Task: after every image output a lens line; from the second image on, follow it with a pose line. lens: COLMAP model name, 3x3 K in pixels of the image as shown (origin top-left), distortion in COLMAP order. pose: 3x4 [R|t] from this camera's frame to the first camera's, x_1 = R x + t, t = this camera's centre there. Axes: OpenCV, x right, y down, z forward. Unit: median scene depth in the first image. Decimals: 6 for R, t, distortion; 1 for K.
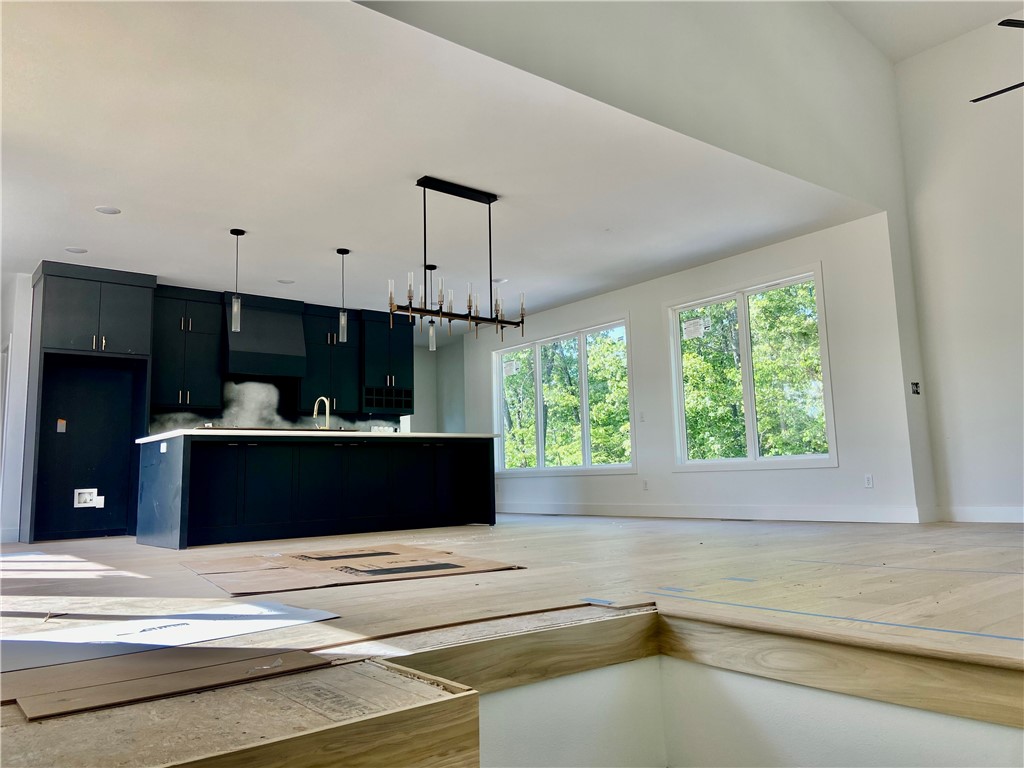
lens RADIAL K [[771.0, 0, 520.1], [0, 771.0, 375.0], [0, 0, 1]] dist [0.111226, -0.133545]
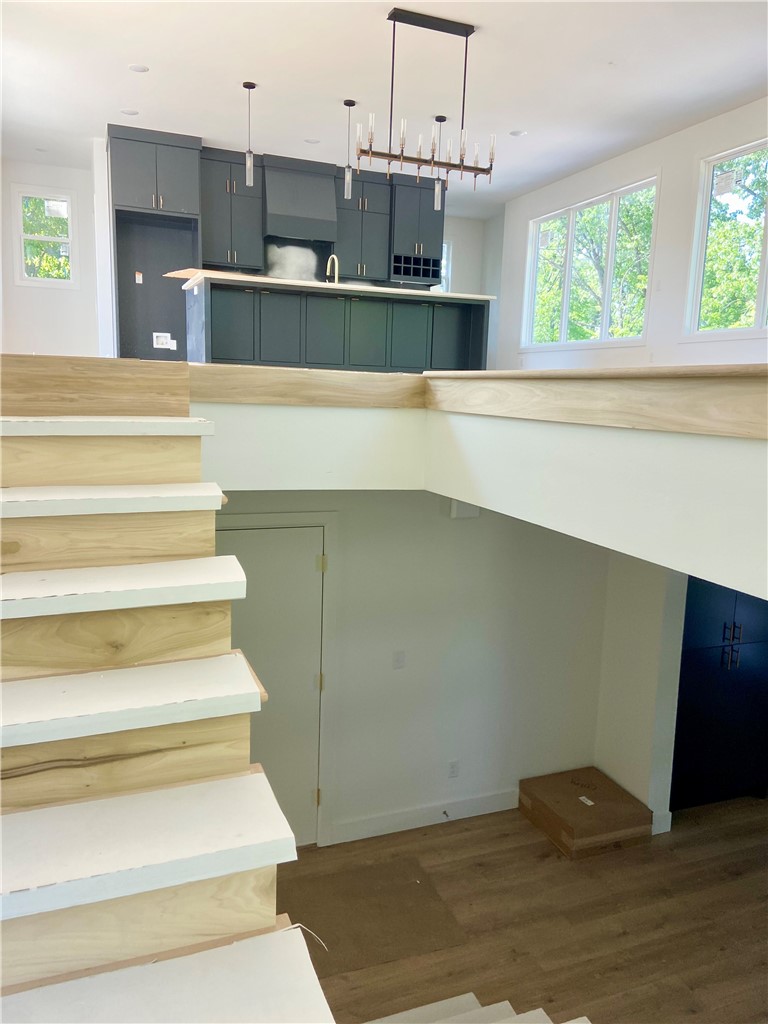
lens RADIAL K [[771.0, 0, 393.7], [0, 771.0, 507.3], [0, 0, 1]] dist [0.111226, -0.133545]
pose [[0.953770, 0.103413, -0.282187, 0.162276], [-0.018100, 0.956996, 0.289535, 0.046034], [0.299994, -0.271042, 0.914626, -0.073550]]
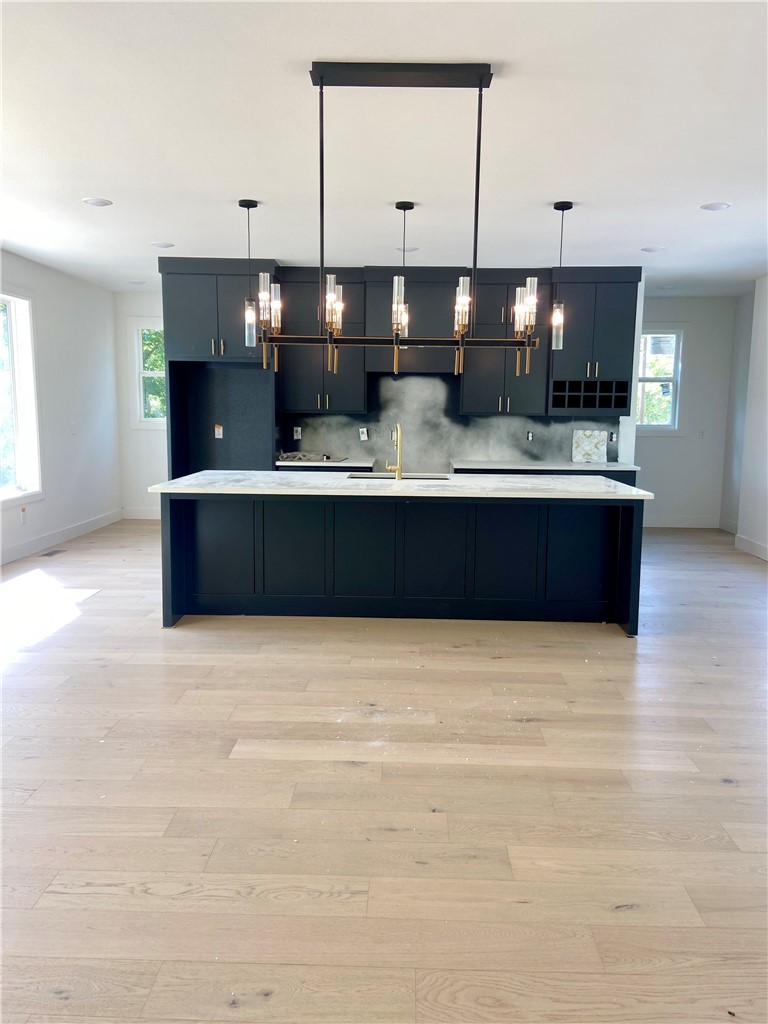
lens RADIAL K [[771.0, 0, 391.7], [0, 771.0, 499.5], [0, 0, 1]] dist [0.111226, -0.133545]
pose [[0.764393, 0.112550, -0.634851, 0.193706], [0.053666, 0.970123, 0.236606, -0.068253], [0.642513, -0.214930, 0.735515, 0.415067]]
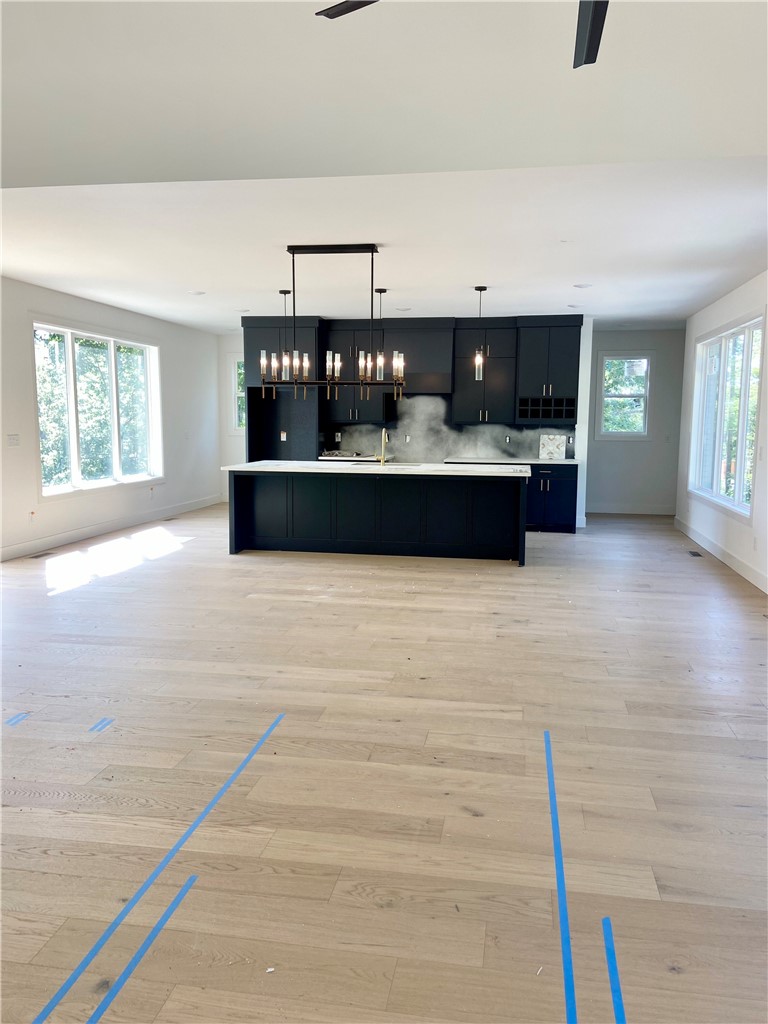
lens RADIAL K [[771.0, 0, 392.3], [0, 771.0, 502.3], [0, 0, 1]] dist [0.111226, -0.133545]
pose [[0.662122, 0.114710, -0.740565, 0.536198], [0.073514, 0.973507, 0.216518, -0.098134], [0.745782, -0.197803, 0.636148, 0.269672]]
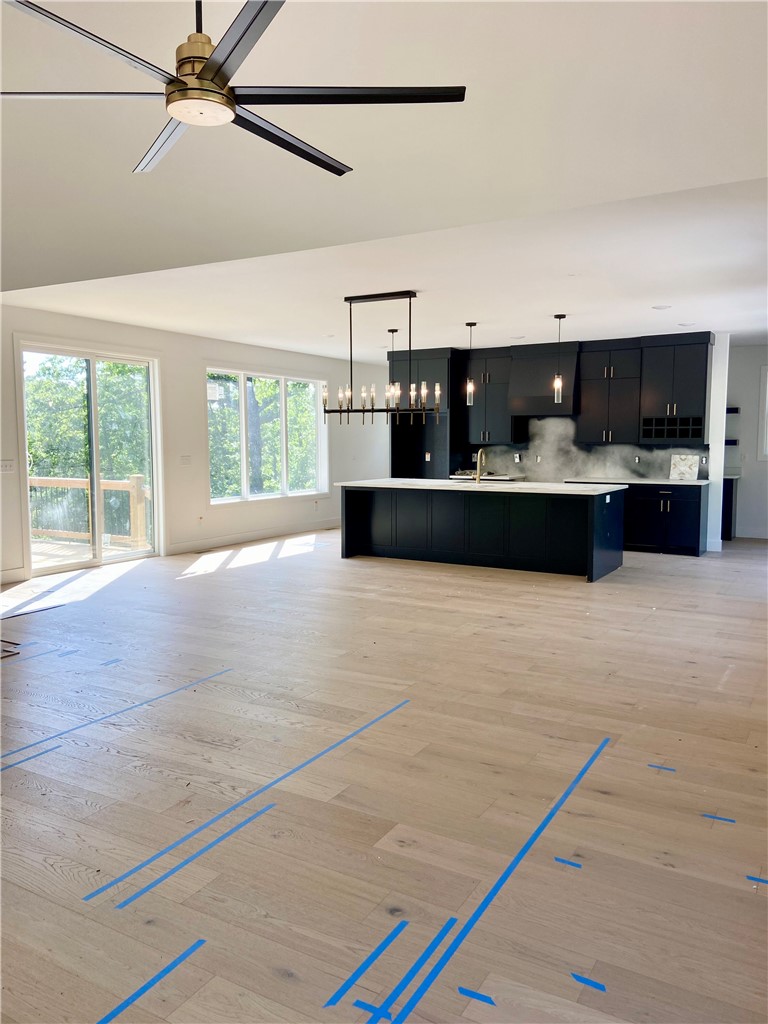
lens RADIAL K [[771.0, 0, 386.5], [0, 771.0, 503.6], [0, 0, 1]] dist [0.111226, -0.133545]
pose [[0.356569, 0.105411, -0.928303, 0.748090], [0.115406, 0.981035, 0.155727, -0.084371], [0.927114, -0.162659, 0.337642, 0.418353]]
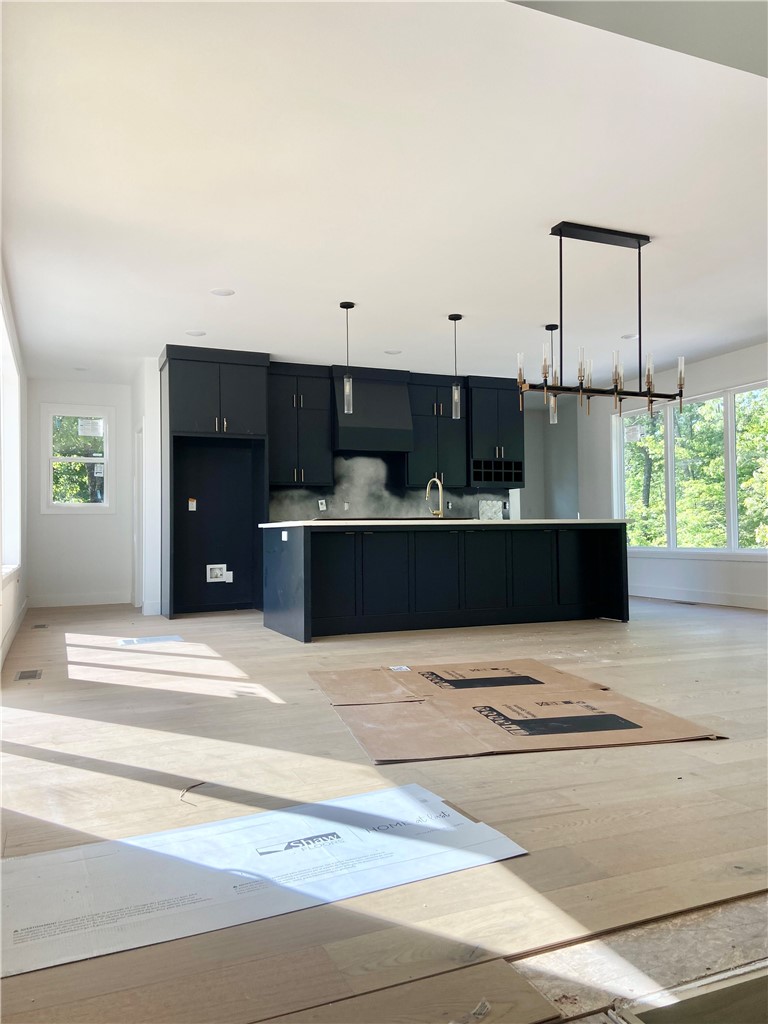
lens RADIAL K [[771.0, 0, 393.5], [0, 771.0, 508.0], [0, 0, 1]] dist [0.111226, -0.133545]
pose [[0.962603, 0.006269, -0.270842, -0.047681], [0.022919, 0.994264, 0.104469, -0.031812], [0.269943, -0.106769, 0.956938, 0.088503]]
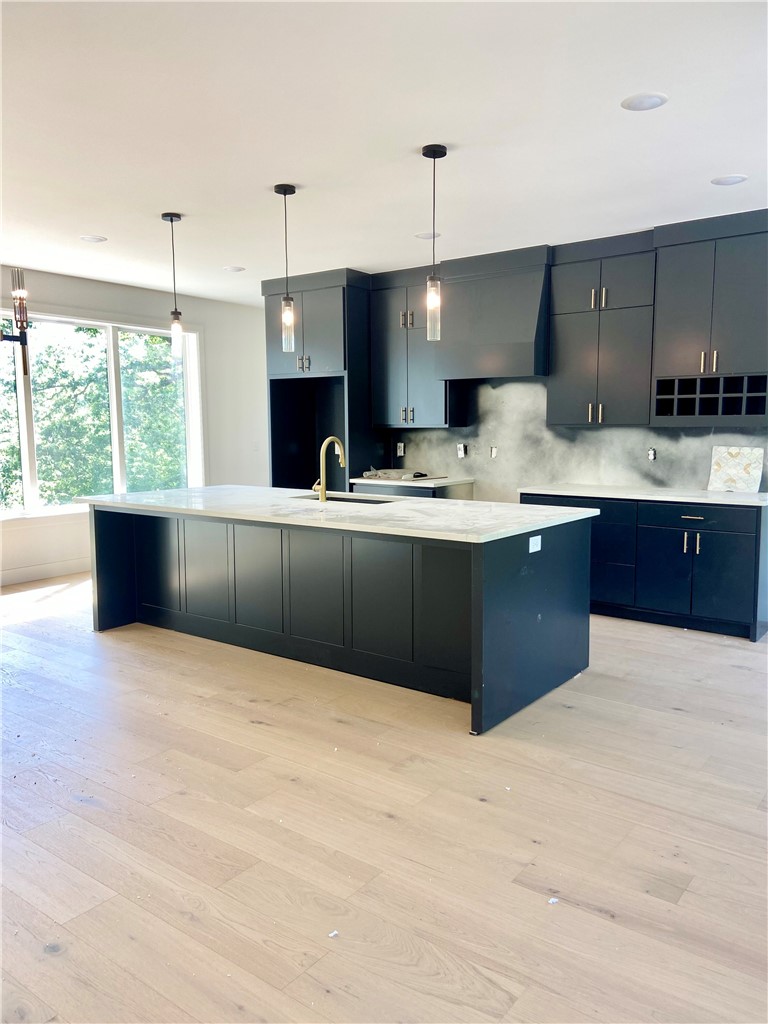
lens RADIAL K [[771.0, 0, 391.3], [0, 771.0, 504.2], [0, 0, 1]] dist [0.111226, -0.133545]
pose [[0.250623, 0.127150, -0.959698, 0.348683], [0.126200, 0.978587, 0.162609, -0.013170], [0.959824, -0.161867, 0.229210, 0.829790]]
